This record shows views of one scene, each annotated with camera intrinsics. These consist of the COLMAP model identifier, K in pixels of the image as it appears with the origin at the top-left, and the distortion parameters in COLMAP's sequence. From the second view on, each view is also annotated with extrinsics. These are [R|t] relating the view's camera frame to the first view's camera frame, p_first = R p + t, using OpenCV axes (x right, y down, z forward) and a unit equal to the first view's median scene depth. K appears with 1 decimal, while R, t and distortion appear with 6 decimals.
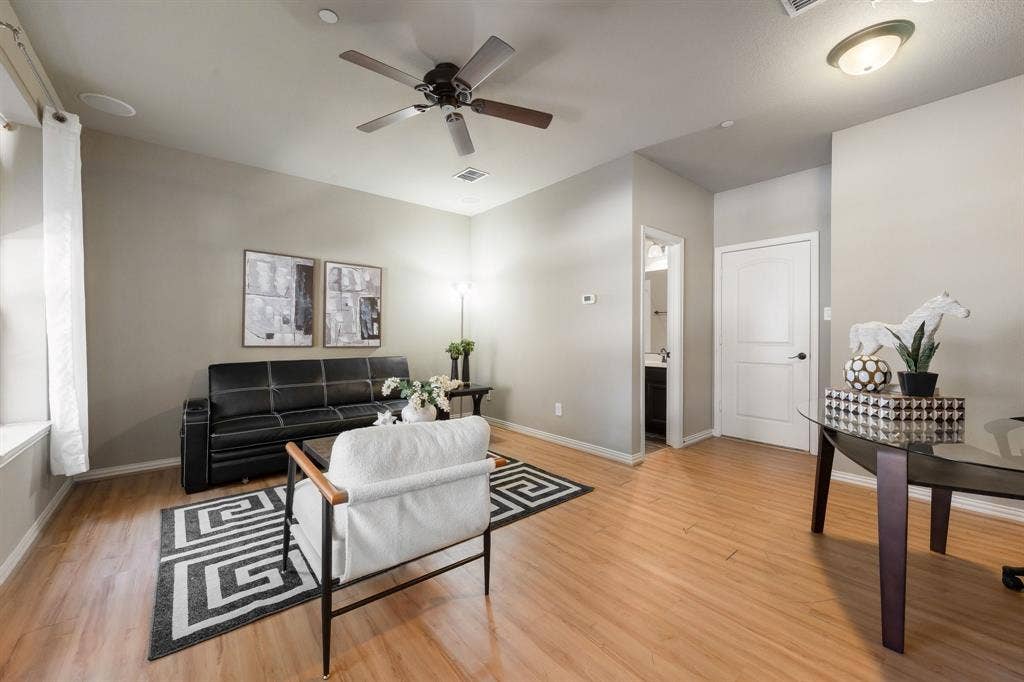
lens RADIAL K [[398.5, 0, 524.0], [0, 398.5, 337.2], [0, 0, 1]] dist [-0.014086, 0.000170]
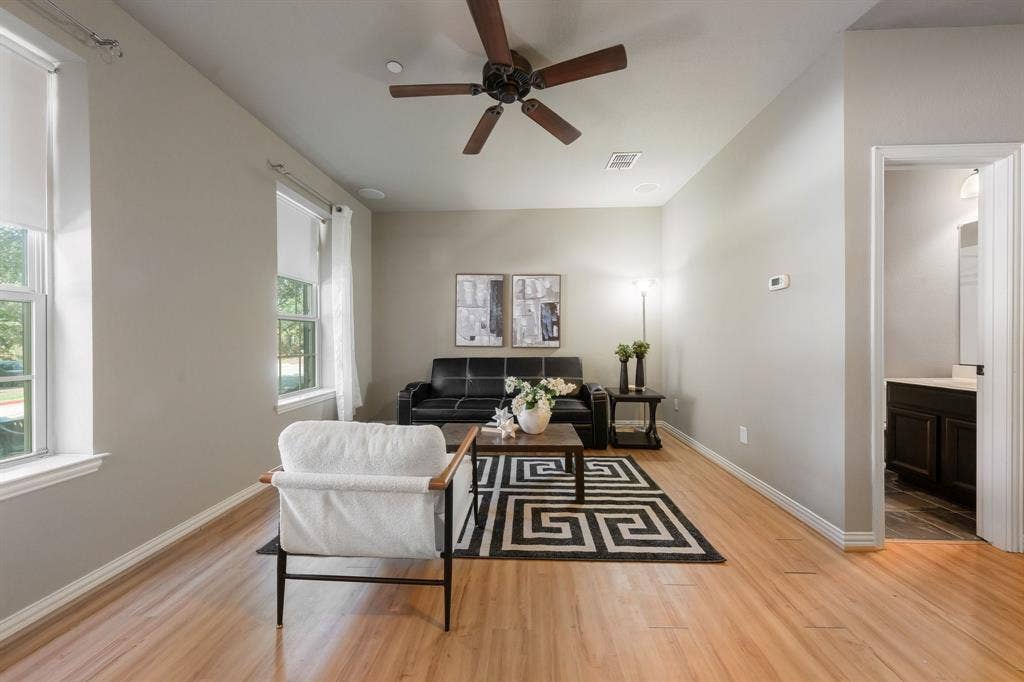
lens RADIAL K [[360.8, 0, 512.7], [0, 360.8, 338.7], [0, 0, 1]] dist [0.000762, 0.000023]
pose [[0.731028, -0.004961, -0.682329, 0.244052], [0.005746, 0.999983, -0.001114, 0.000033], [0.682323, -0.003106, 0.731044, 0.221567]]
